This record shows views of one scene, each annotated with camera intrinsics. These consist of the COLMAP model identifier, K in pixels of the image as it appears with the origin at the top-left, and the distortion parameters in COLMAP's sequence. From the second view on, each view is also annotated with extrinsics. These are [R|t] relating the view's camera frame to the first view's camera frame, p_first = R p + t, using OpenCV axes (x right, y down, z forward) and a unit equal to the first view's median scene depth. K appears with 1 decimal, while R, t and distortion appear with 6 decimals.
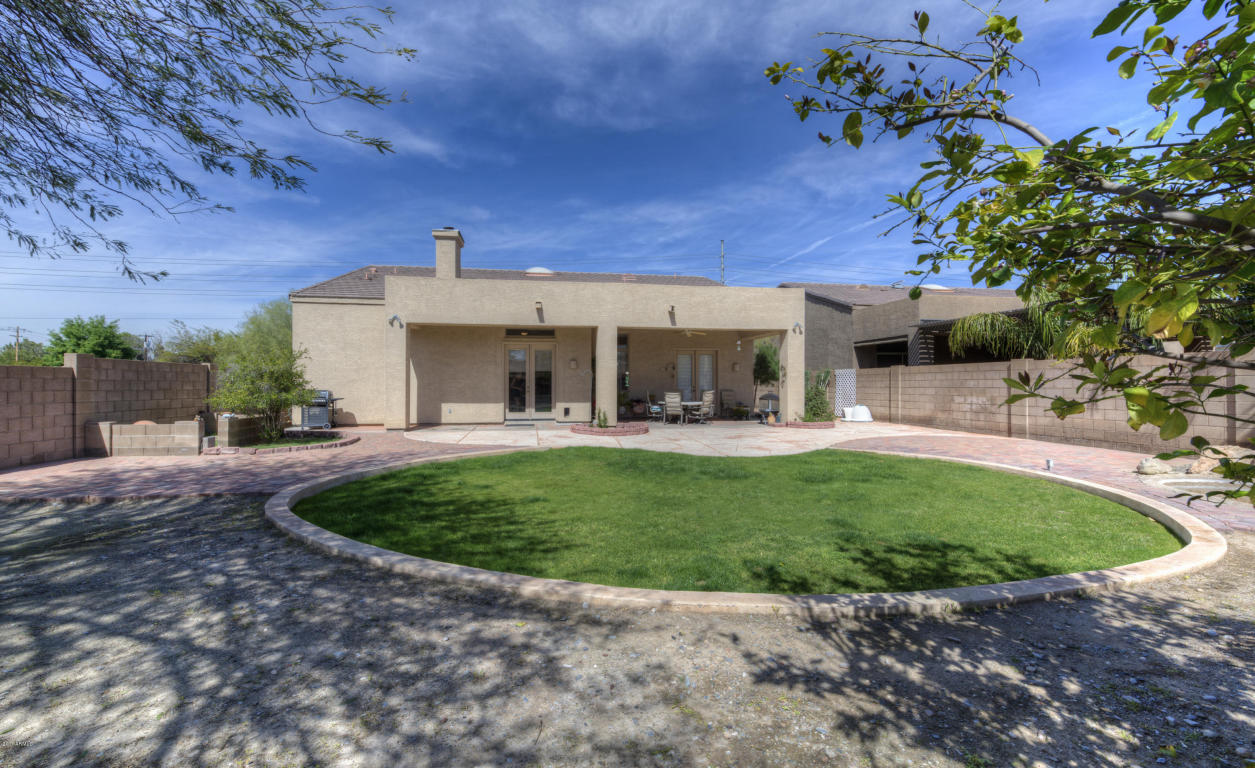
lens RADIAL K [[530.7, 0, 620.8], [0, 530.7, 385.3], [0, 0, 1]] dist [0.000454, -0.000149]
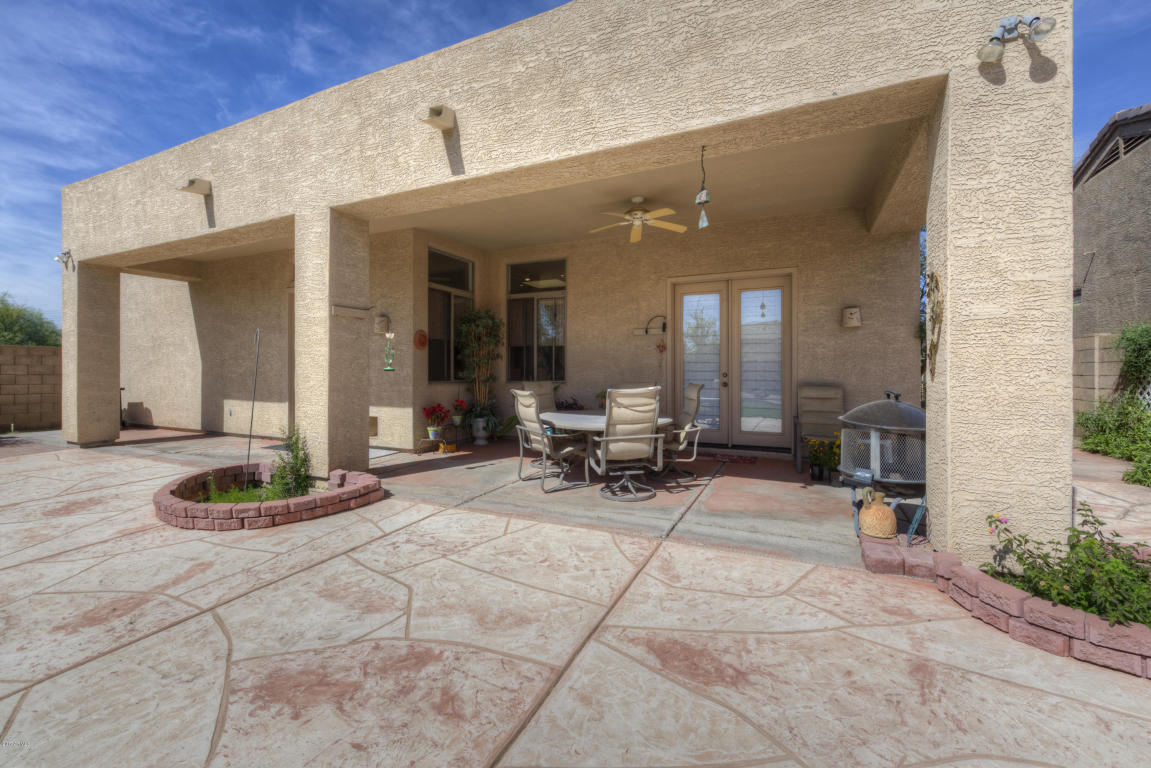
lens RADIAL K [[483.7, 0, 575.2], [0, 483.7, 372.2], [0, 0, 1]] dist [0.000168, -0.000089]
pose [[0.816756, 0.000809, -0.576983, 0.317964], [-0.000953, 1.000000, 0.000053, 0.002689], [0.576982, 0.000507, 0.816756, 0.809769]]
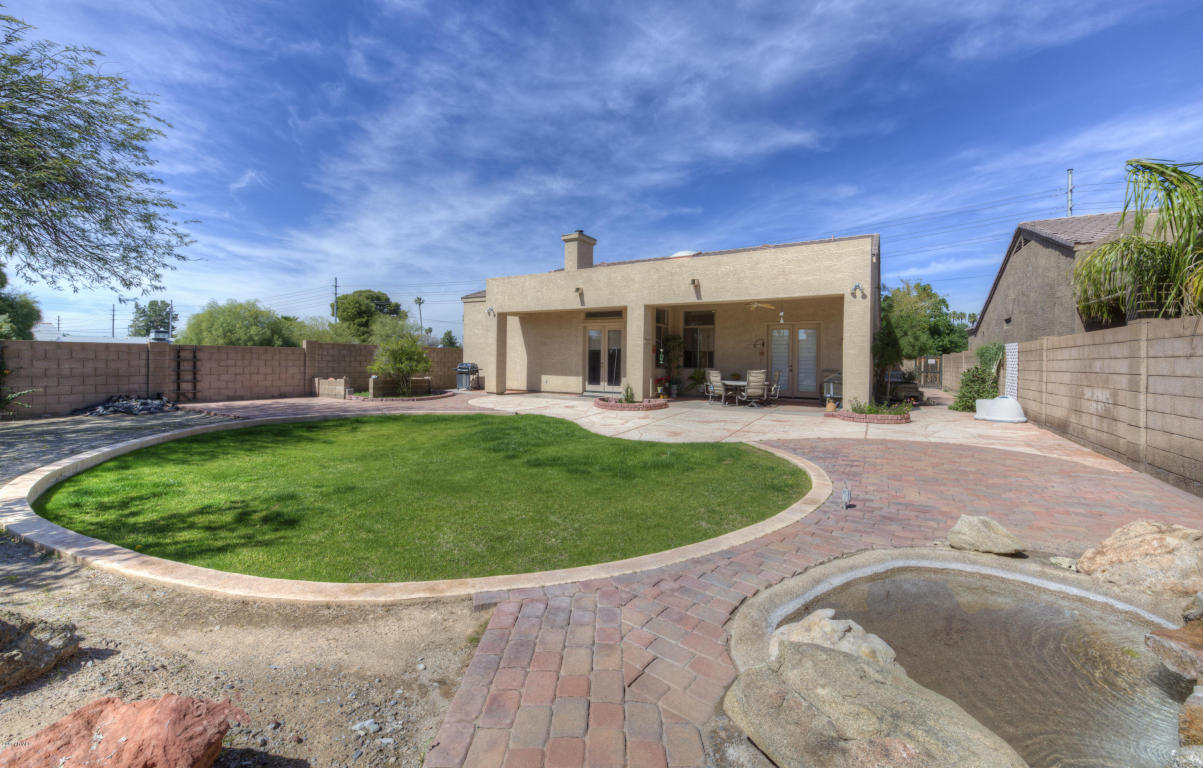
lens RADIAL K [[491.4, 0, 596.4], [0, 491.4, 356.3], [0, 0, 1]] dist [0.007143, 0.000108]
pose [[0.756193, 0.004752, -0.654331, 0.534851], [-0.013216, 0.999881, -0.008012, -0.002229], [0.654215, 0.014706, 0.756166, 0.219045]]
